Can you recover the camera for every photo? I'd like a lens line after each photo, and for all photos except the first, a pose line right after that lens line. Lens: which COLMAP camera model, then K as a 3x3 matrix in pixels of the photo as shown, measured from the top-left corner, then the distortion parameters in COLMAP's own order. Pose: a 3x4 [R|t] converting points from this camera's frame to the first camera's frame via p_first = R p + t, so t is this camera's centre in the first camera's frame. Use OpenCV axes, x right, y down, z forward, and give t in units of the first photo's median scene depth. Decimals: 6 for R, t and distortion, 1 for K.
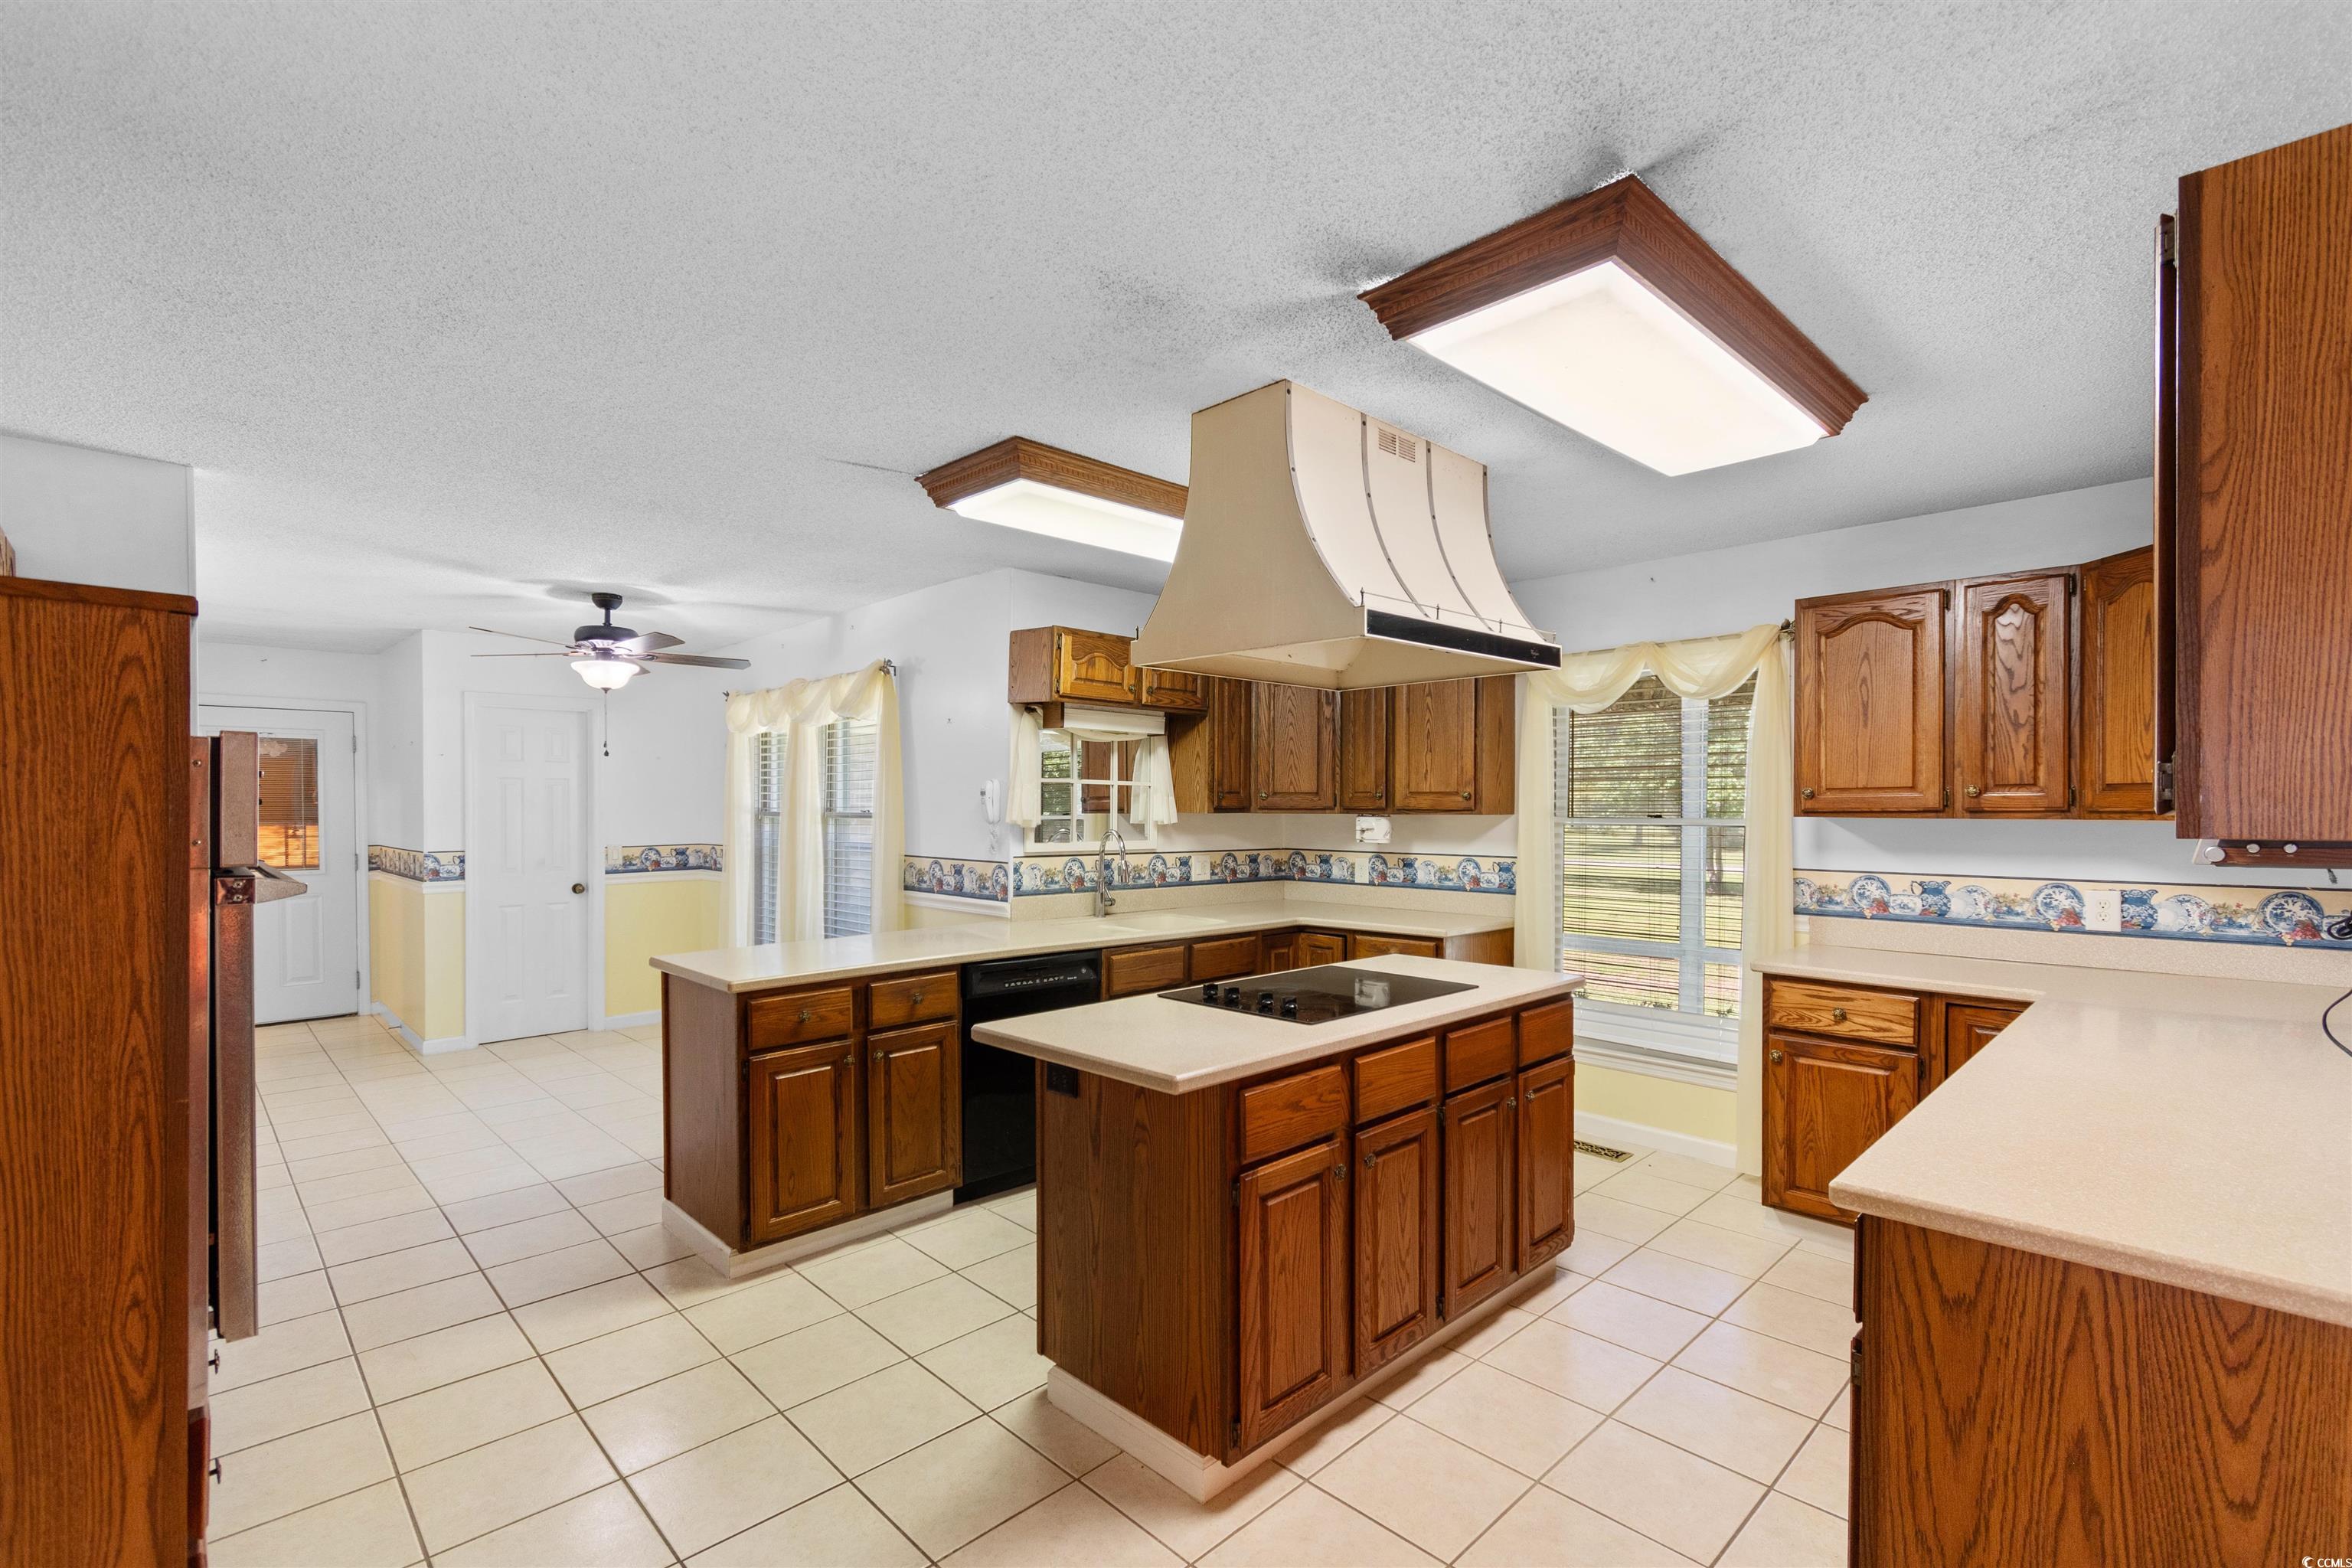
lens RADIAL K [[1047.8, 0, 1171.4], [0, 1047.8, 807.3], [0, 0, 1]] dist [0.007779, -0.002471]
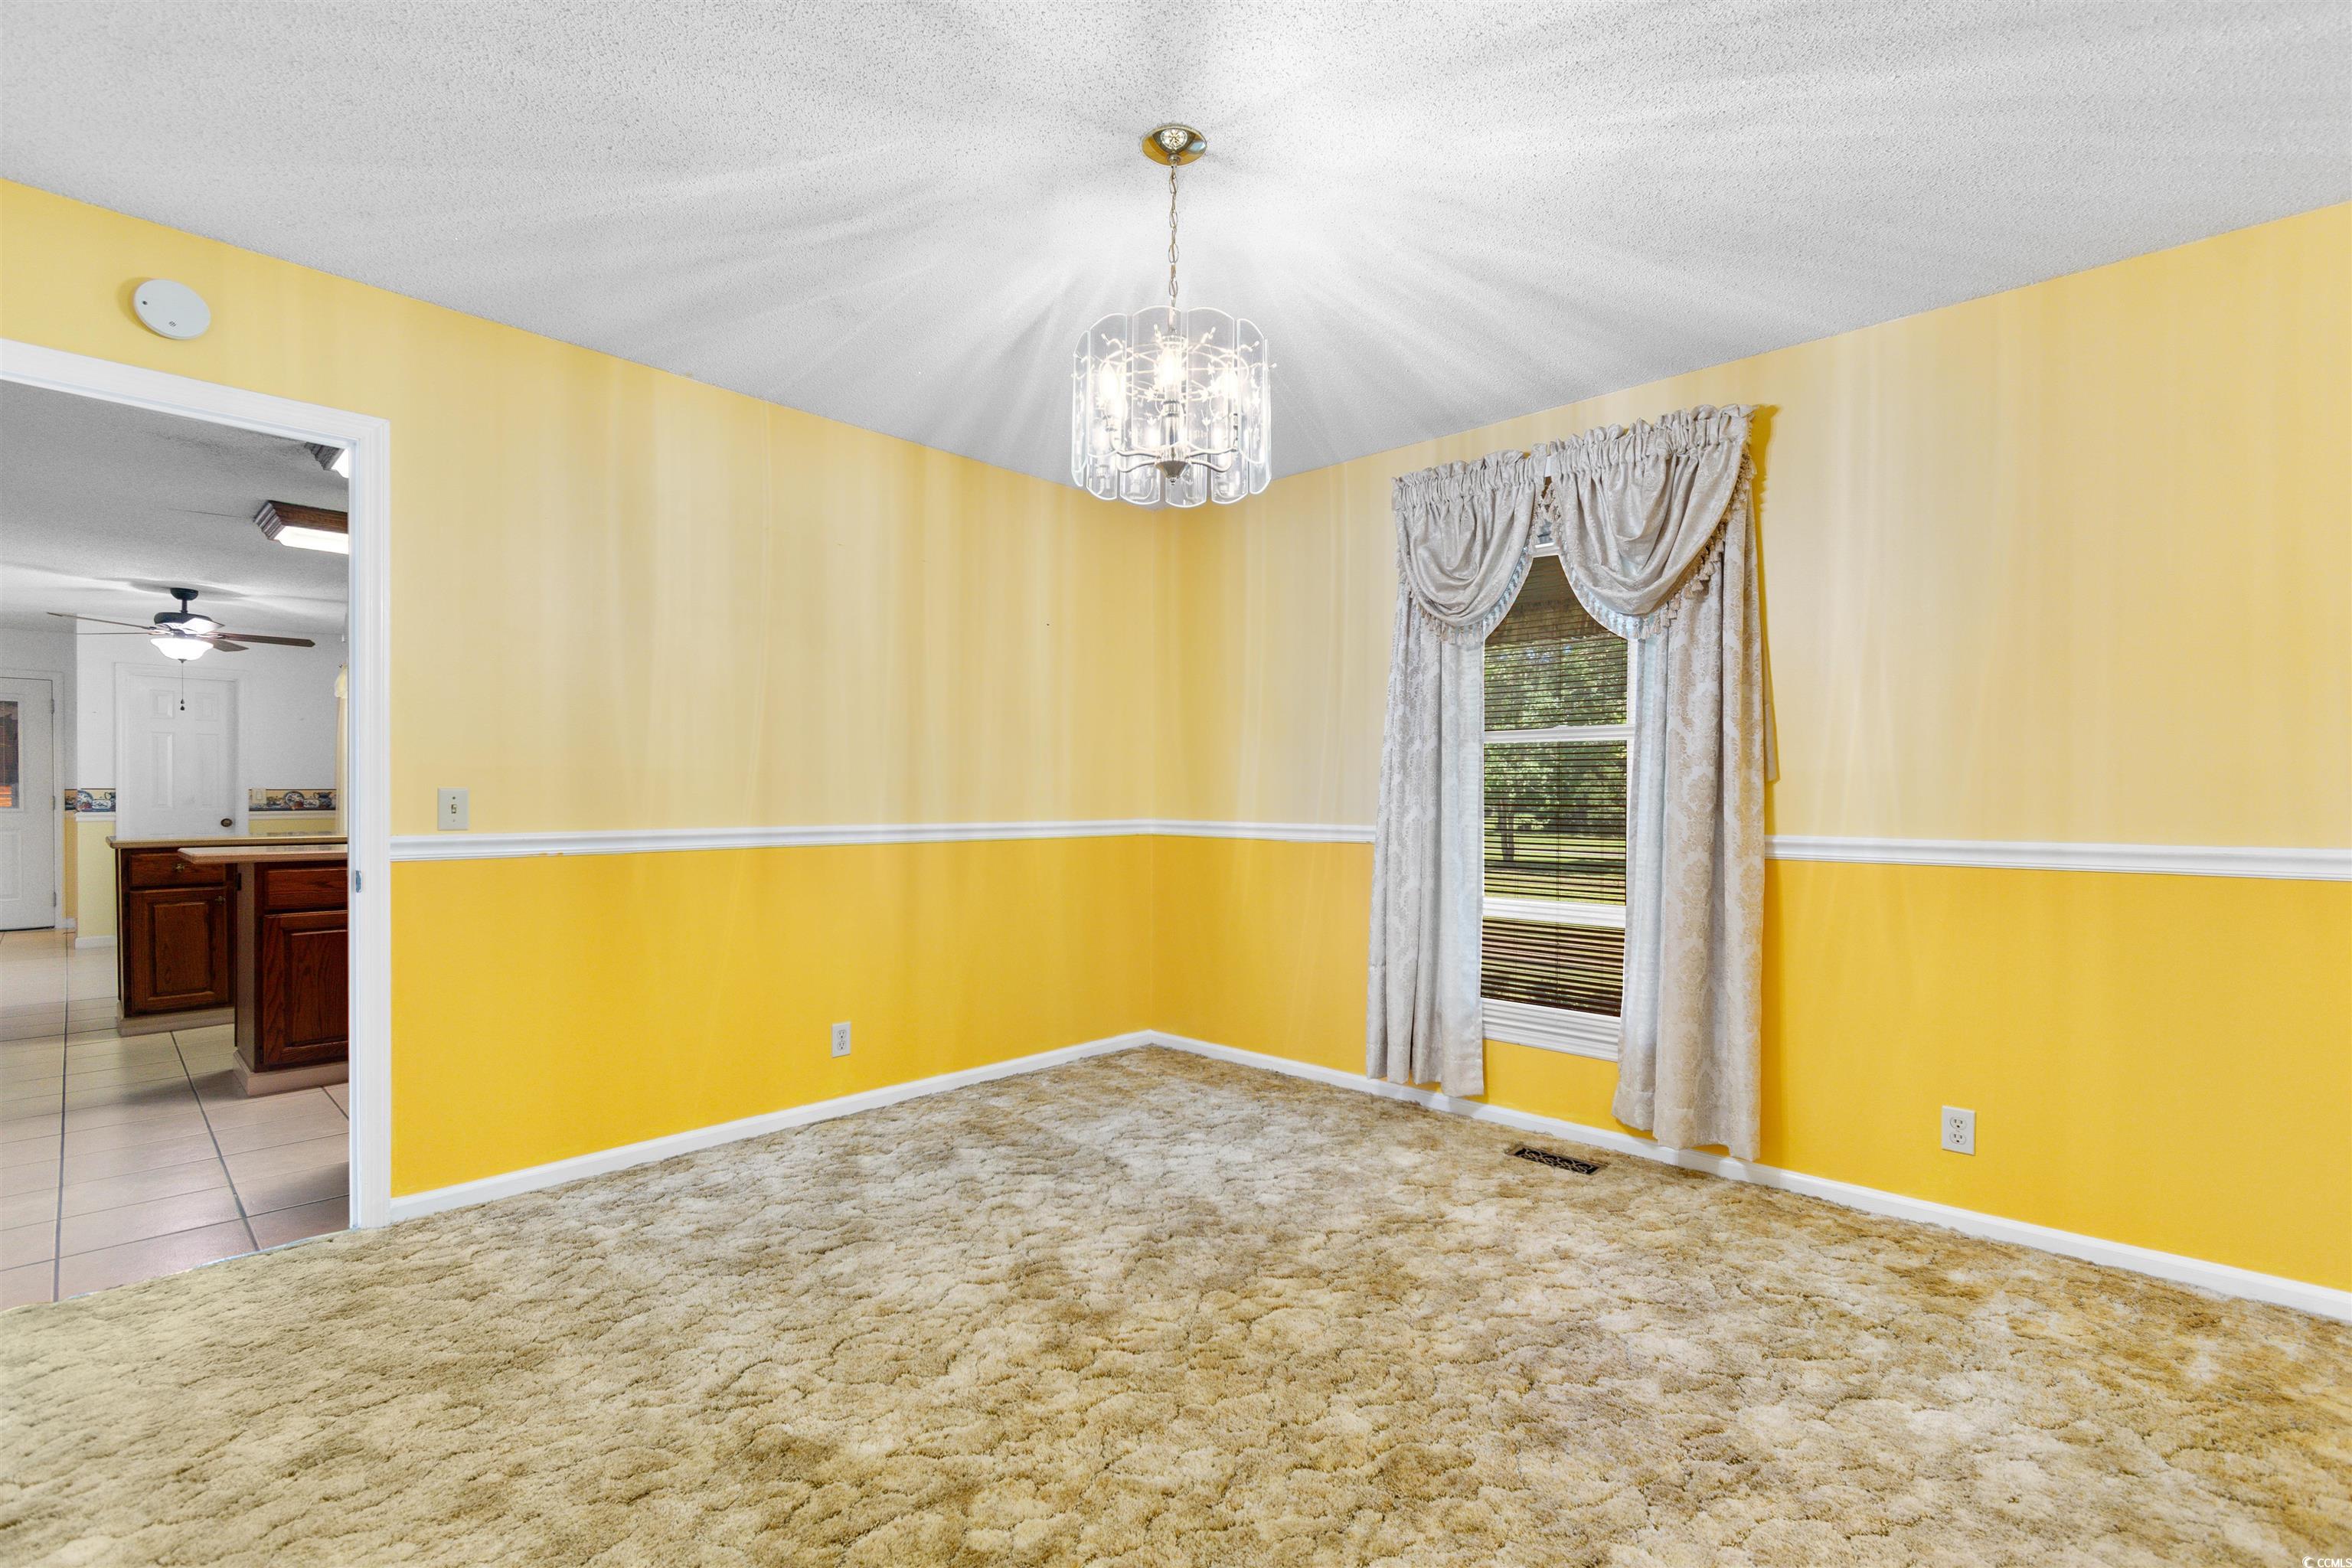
lens RADIAL K [[1047.8, 0, 1180.3], [0, 1047.8, 793.4], [0, 0, 1]] dist [0.007779, -0.002471]
pose [[0.999175, 0.005033, 0.040289, 0.717695], [-0.004759, 0.999965, -0.006877, 0.063847], [-0.040322, 0.006680, 0.999164, -0.409755]]
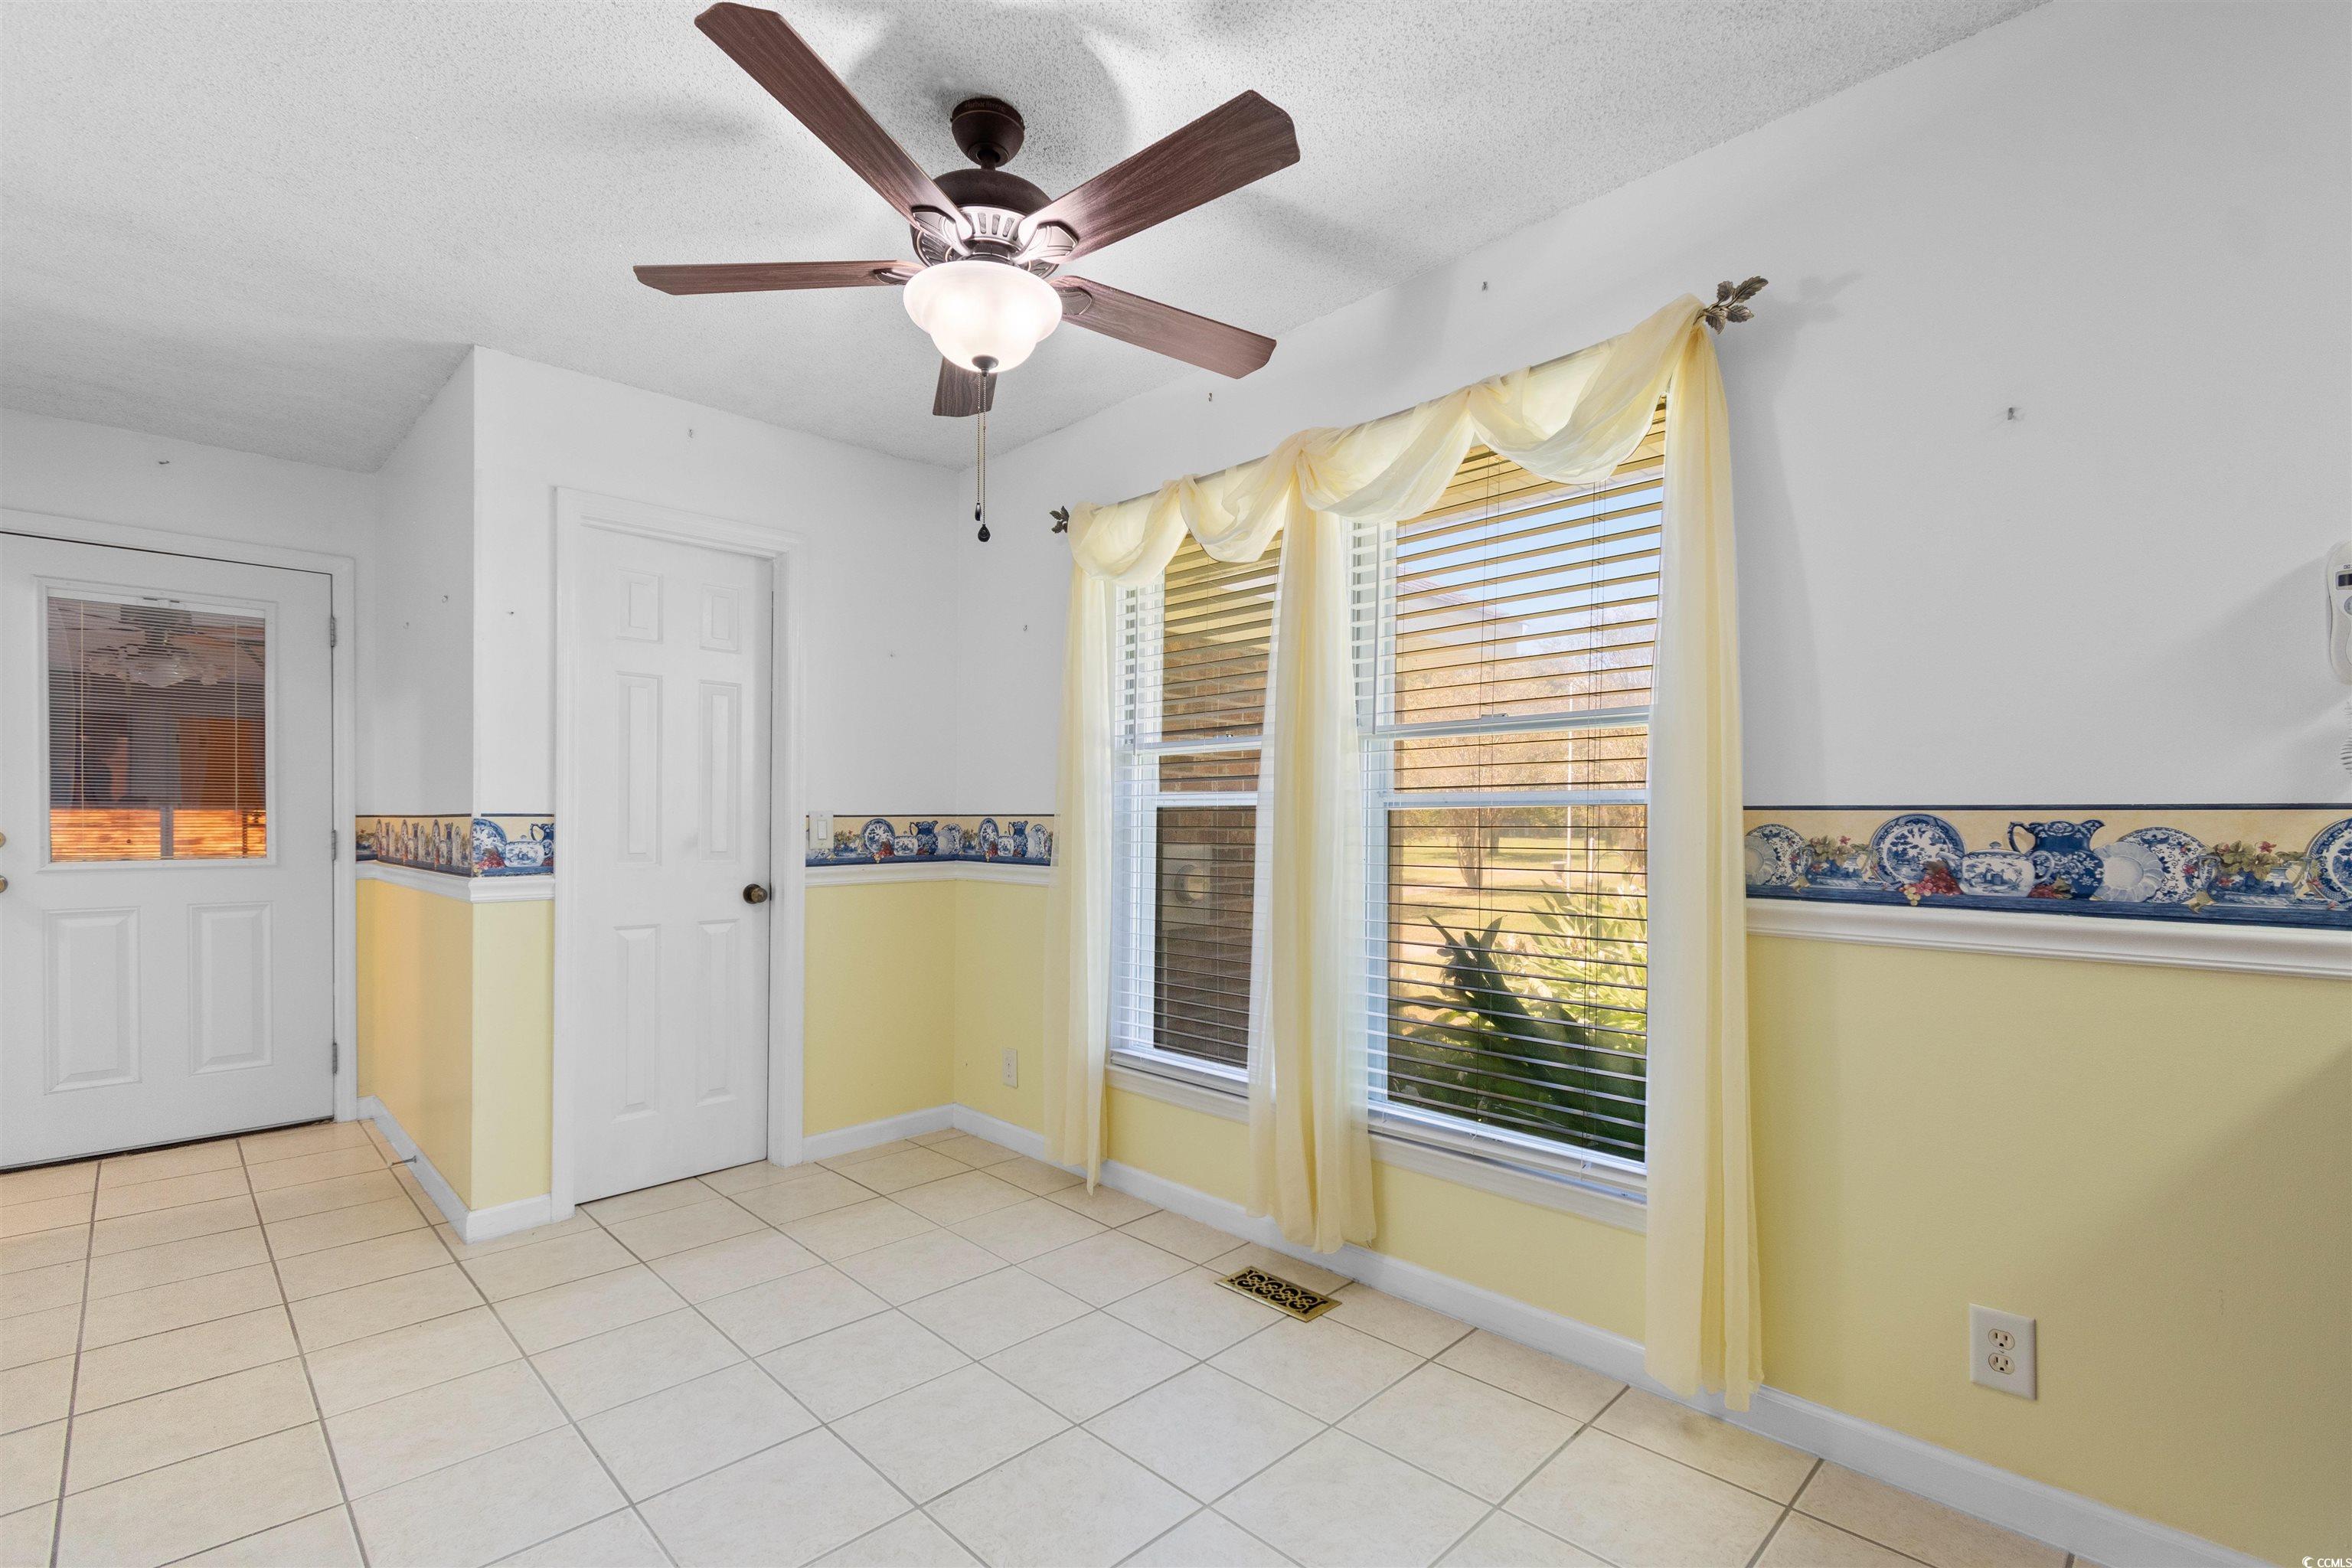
lens RADIAL K [[1047.8, 0, 1158.4], [0, 1047.8, 812.8], [0, 0, 1]] dist [0.007779, -0.002471]
pose [[0.999992, 0.004080, -0.000314, -0.504408], [-0.004083, 0.999955, -0.008611, 0.056350], [0.000279, 0.008613, 0.999963, 0.659922]]
